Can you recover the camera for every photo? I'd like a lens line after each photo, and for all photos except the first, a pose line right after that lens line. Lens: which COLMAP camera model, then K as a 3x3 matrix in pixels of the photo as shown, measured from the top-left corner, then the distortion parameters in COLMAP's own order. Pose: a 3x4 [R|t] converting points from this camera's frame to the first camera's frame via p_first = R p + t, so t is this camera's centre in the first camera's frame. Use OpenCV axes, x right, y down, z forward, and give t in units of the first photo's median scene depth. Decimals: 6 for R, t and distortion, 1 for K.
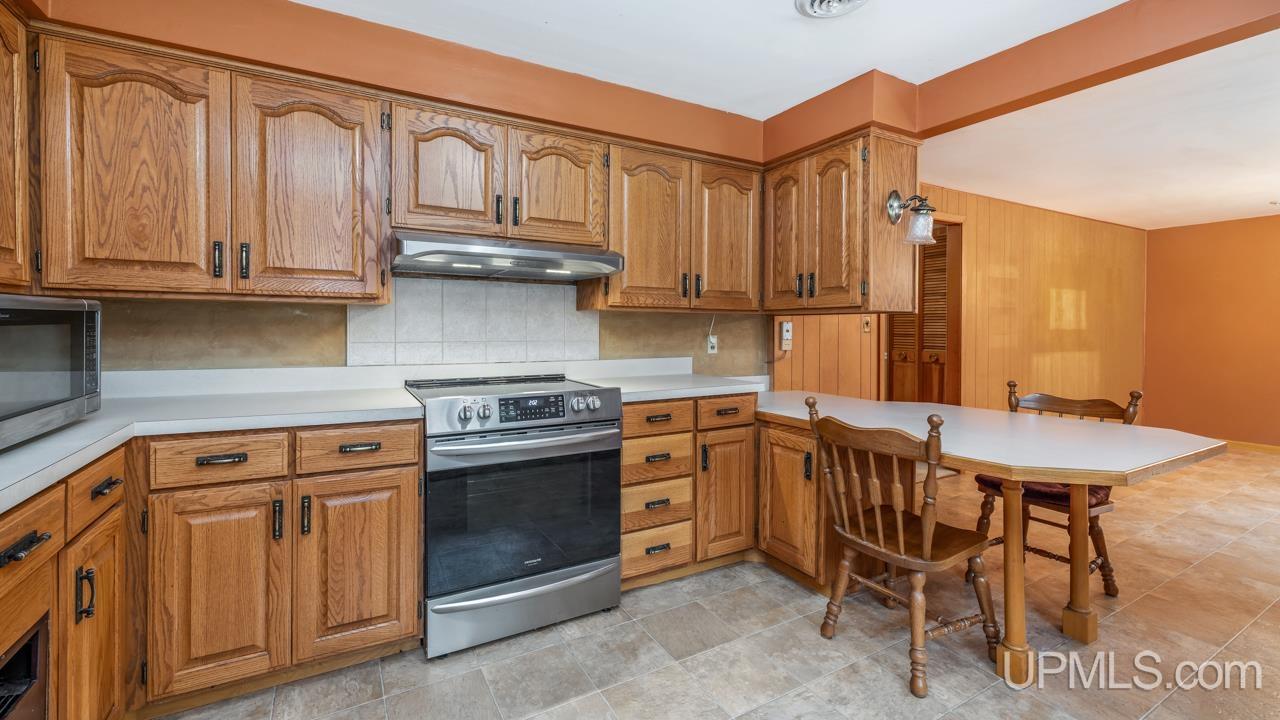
lens RADIAL K [[542.0, 0, 637.9], [0, 542.0, 335.7], [0, 0, 1]] dist [-0.000243, -0.000020]
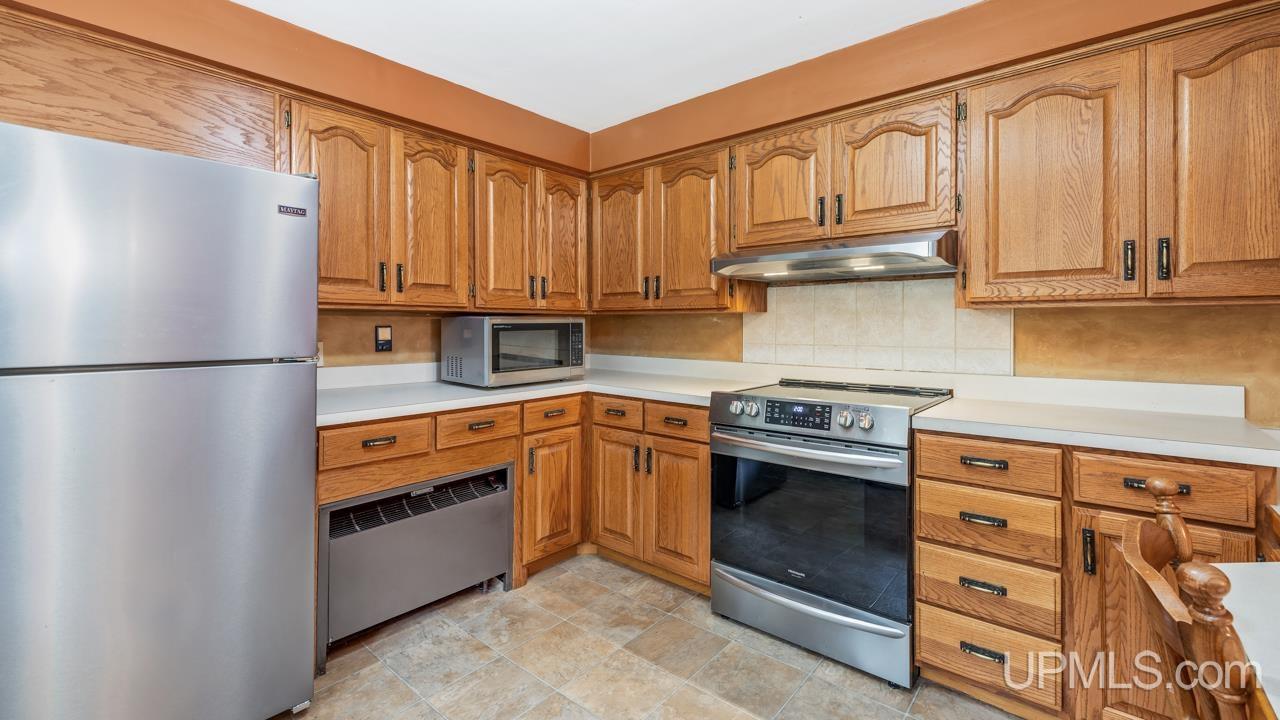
lens RADIAL K [[547.6, 0, 637.3], [0, 547.6, 325.2], [0, 0, 1]] dist [0.001587, 0.000258]
pose [[0.330950, -0.008036, -0.943614, 0.596146], [-0.012059, 0.999846, -0.012744, -0.010131], [0.943571, 0.015597, 0.330803, 0.373380]]
